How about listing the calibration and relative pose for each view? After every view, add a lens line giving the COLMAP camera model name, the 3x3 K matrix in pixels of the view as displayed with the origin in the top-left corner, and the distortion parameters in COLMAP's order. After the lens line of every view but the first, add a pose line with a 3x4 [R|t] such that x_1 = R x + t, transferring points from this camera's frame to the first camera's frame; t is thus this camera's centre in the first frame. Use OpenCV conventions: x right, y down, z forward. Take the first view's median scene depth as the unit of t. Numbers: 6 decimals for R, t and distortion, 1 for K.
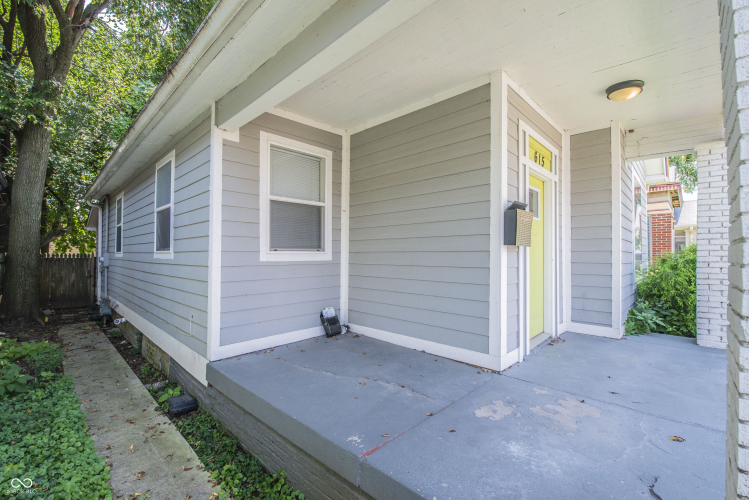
lens RADIAL K [[323.1, 0, 373.8], [0, 323.1, 249.9], [0, 0, 1]] dist [-0.002568, -0.000331]
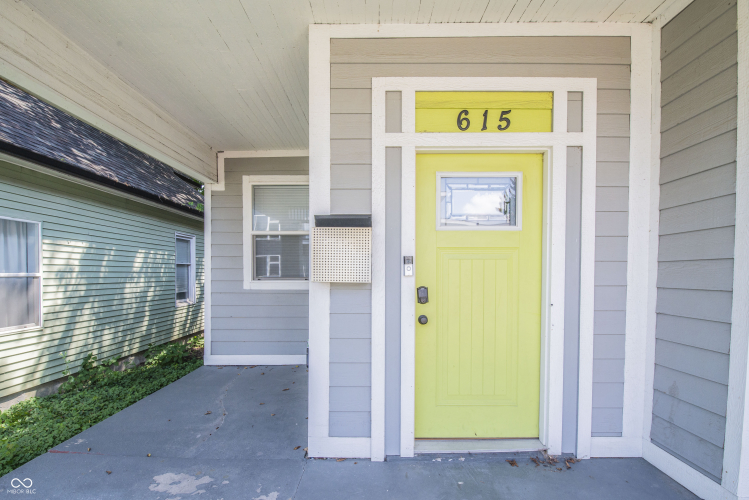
lens RADIAL K [[339.5, 0, 369.5], [0, 339.5, 280.0], [0, 0, 1]] dist [-0.020815, -0.000471]
pose [[0.693099, 0.015281, -0.720681, 0.835156], [0.007259, 0.999577, 0.028175, -0.028759], [0.720806, -0.024760, 0.692695, 0.484491]]
